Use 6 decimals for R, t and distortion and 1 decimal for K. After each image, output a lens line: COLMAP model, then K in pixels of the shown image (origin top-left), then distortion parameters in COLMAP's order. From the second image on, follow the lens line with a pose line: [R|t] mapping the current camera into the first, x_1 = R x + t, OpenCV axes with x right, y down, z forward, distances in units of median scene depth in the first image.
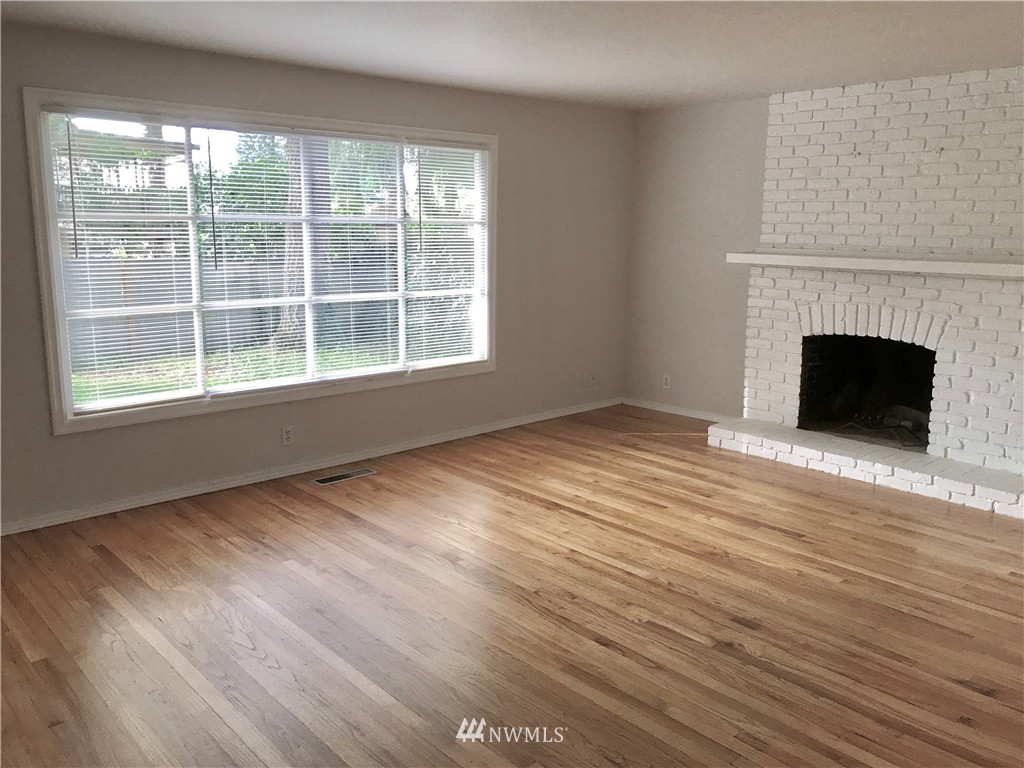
lens RADIAL K [[832.3, 0, 512.0], [0, 832.3, 384.0], [0, 0, 1]] dist [0.005607, -0.066909]
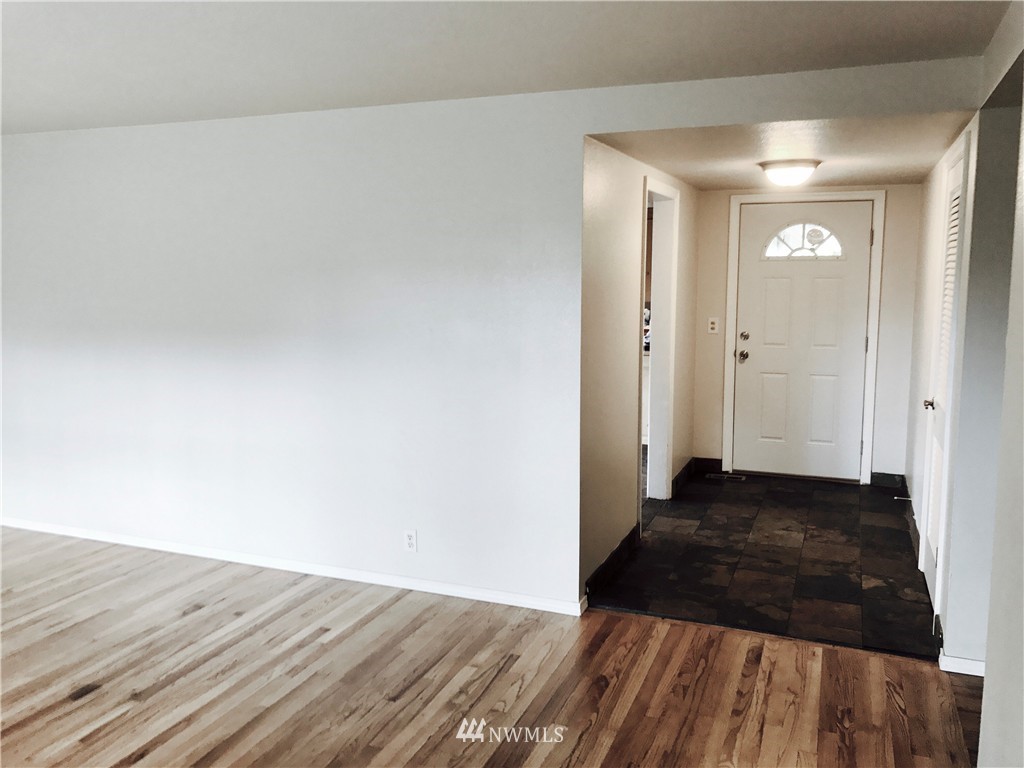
lens RADIAL K [[832.3, 0, 512.0], [0, 832.3, 384.0], [0, 0, 1]] dist [0.005607, -0.066909]
pose [[-0.430243, -0.135732, 0.892450, -0.873201], [0.174449, 0.957494, 0.229724, -0.228115], [-0.885697, 0.254524, -0.388277, 0.958242]]
